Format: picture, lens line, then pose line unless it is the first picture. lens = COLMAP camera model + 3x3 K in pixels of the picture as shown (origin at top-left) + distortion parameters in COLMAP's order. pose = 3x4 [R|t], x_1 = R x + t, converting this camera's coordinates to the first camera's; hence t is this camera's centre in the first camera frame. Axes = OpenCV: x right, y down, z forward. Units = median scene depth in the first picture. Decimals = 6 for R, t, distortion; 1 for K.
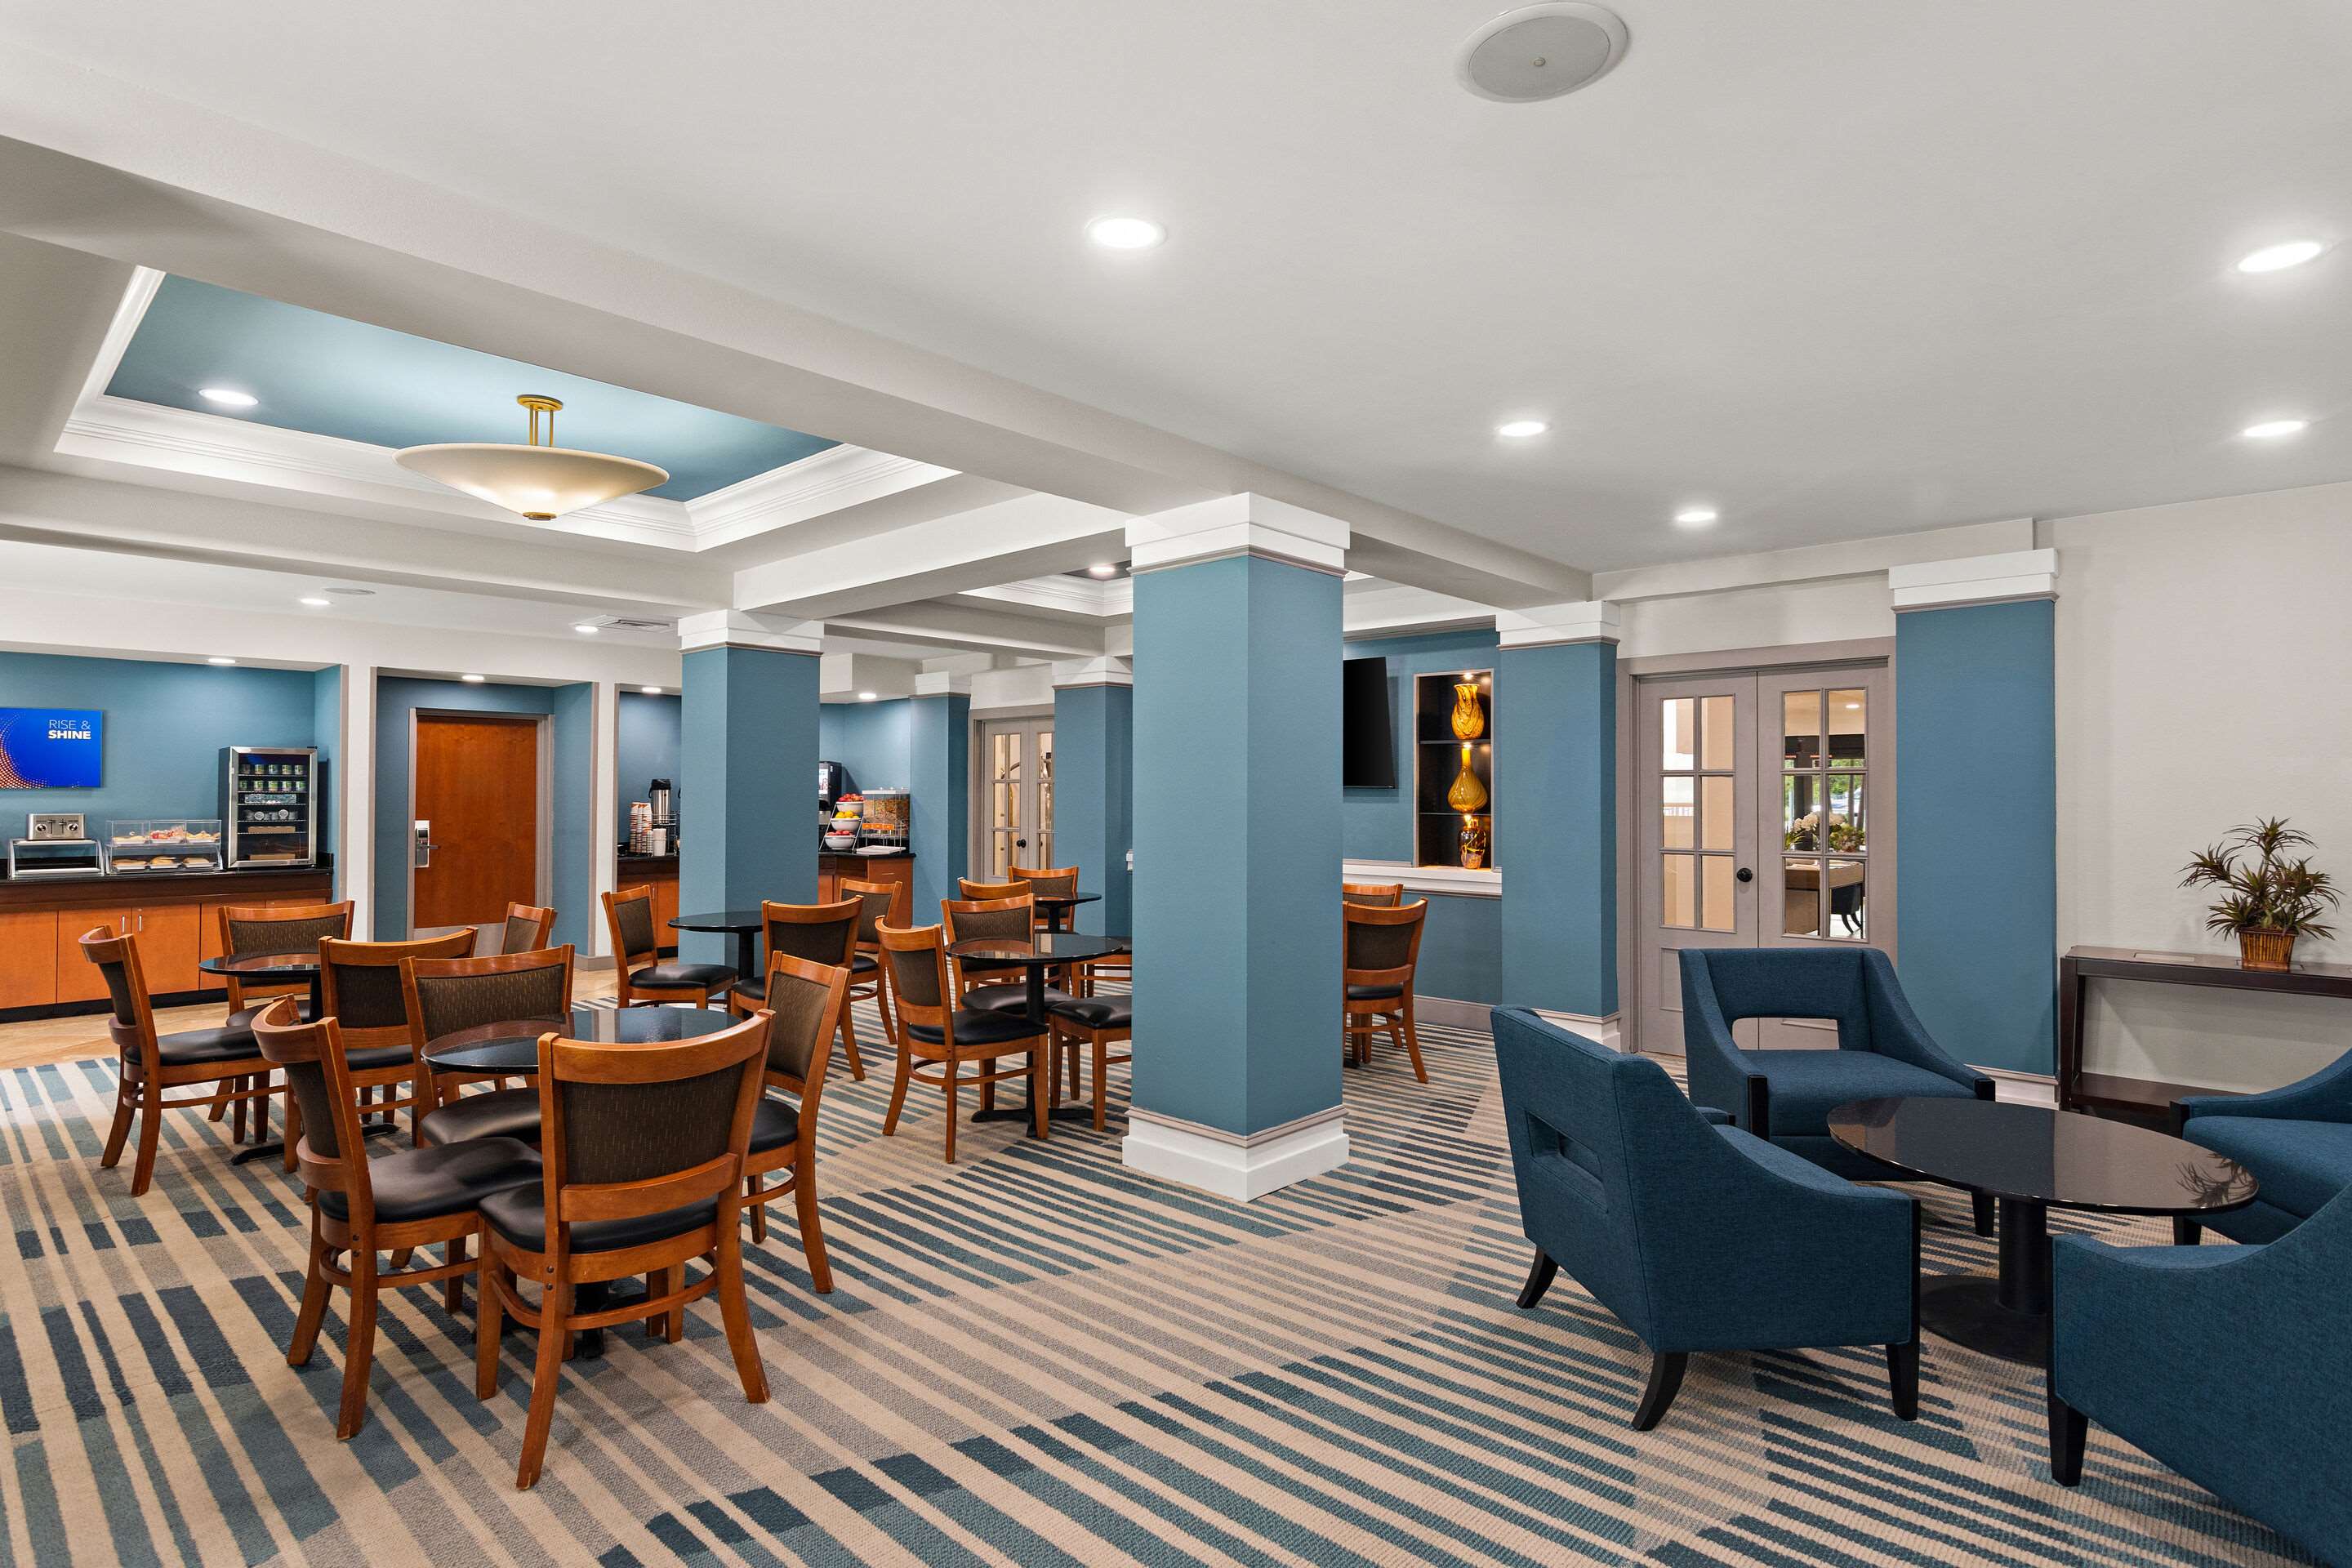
lens RADIAL K [[1181.5, 0, 1187.7], [0, 1181.5, 788.4], [0, 0, 1]] dist [0.001330, 0.000429]
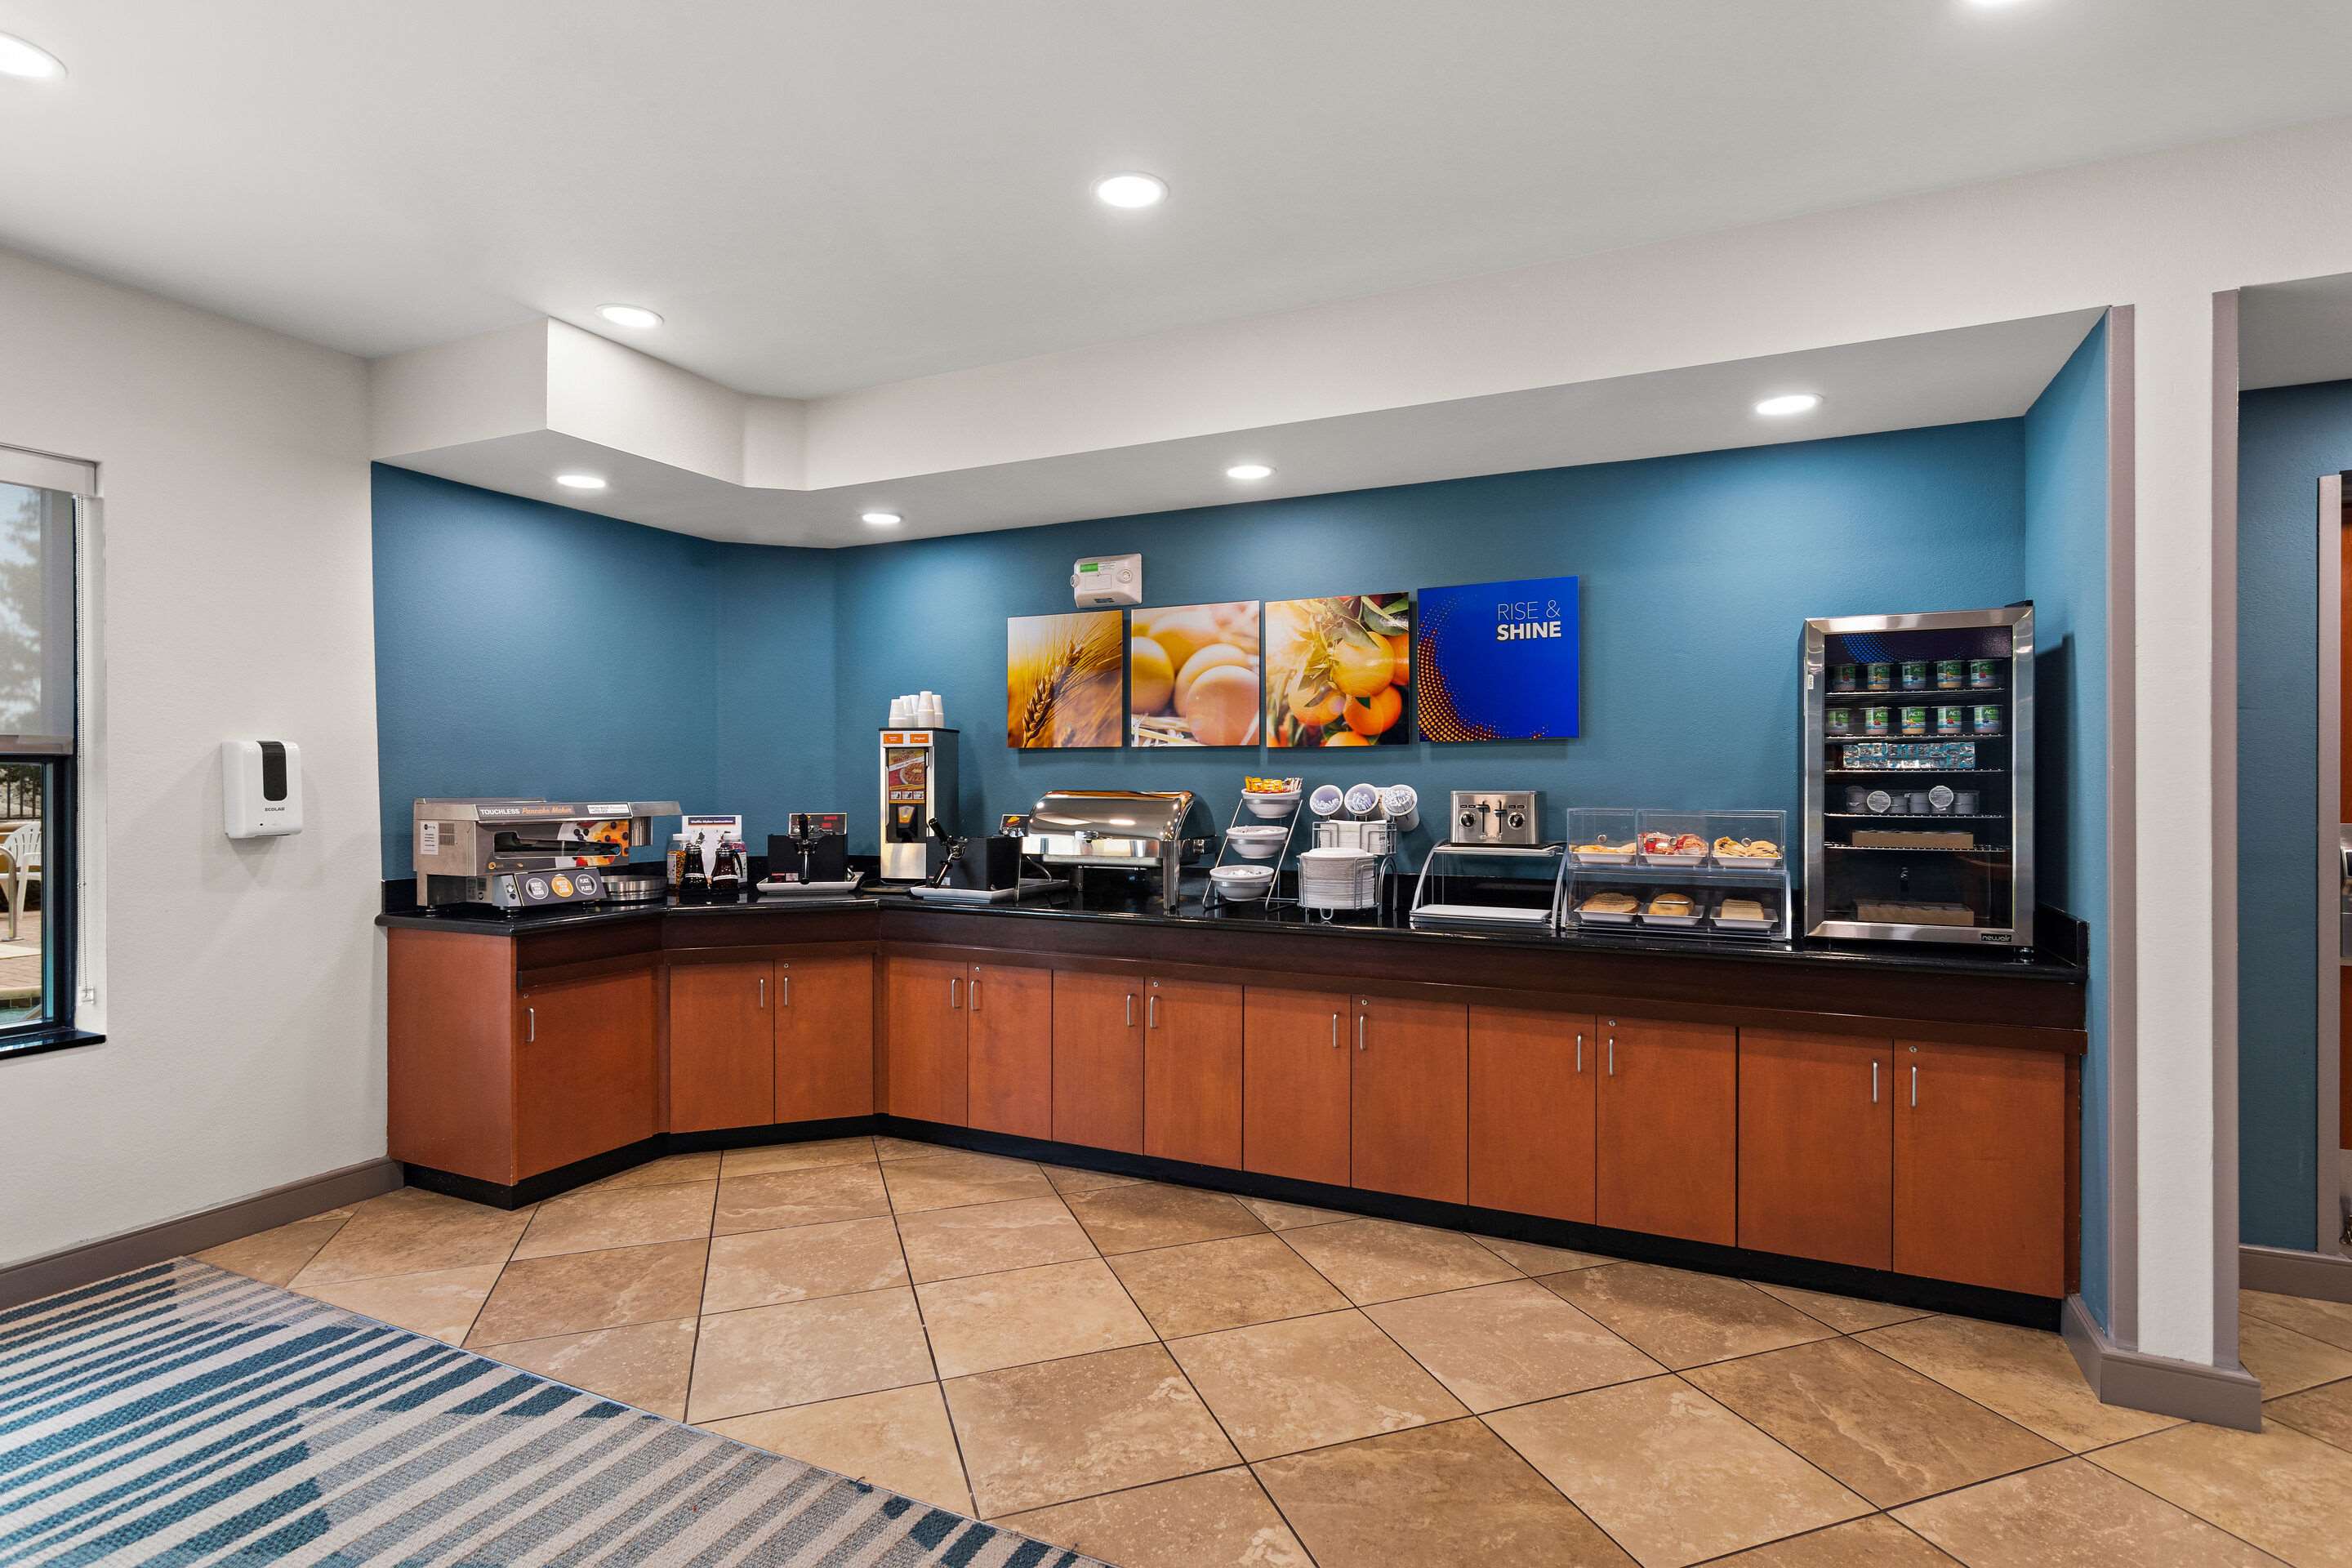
lens RADIAL K [[1151.7, 0, 1171.8], [0, 1151.7, 776.6], [0, 0, 1]] dist [0.014618, 0.000783]
pose [[0.301617, 0.000658, -0.953429, -0.497649], [0.012703, 0.999908, 0.004708, 0.010535], [0.953345, -0.013532, 0.301581, 0.668788]]
